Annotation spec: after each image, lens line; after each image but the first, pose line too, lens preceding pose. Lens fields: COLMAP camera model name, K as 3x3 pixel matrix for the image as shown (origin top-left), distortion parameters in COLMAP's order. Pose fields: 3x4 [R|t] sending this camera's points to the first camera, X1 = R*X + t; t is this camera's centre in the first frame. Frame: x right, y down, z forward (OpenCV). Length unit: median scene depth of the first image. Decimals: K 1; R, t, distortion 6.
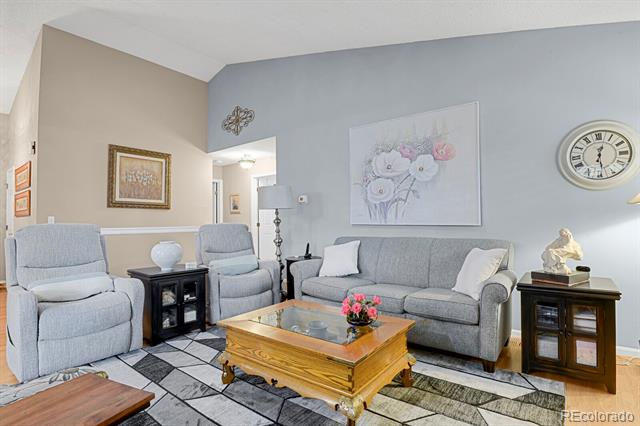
lens RADIAL K [[319.6, 0, 324.2], [0, 319.6, 213.3], [0, 0, 1]] dist [-0.026550, -0.001356]
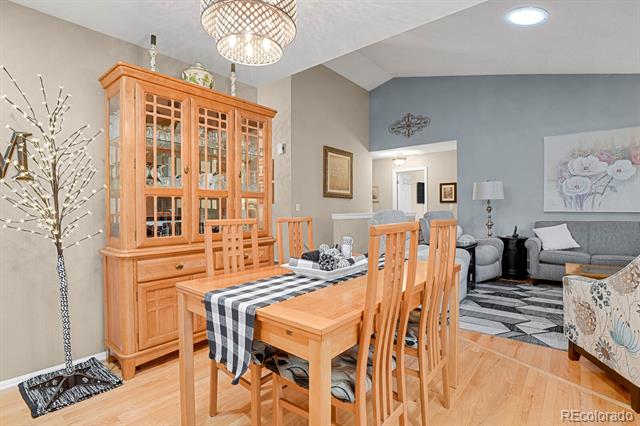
lens RADIAL K [[312.5, 0, 323.9], [0, 312.5, 213.6], [0, 0, 1]] dist [-0.028126, -0.001349]
pose [[0.999858, 0.004838, -0.016168, -0.817573], [-0.004259, 0.999355, 0.035663, 0.001888], [0.016330, -0.035589, 0.999233, -0.273411]]
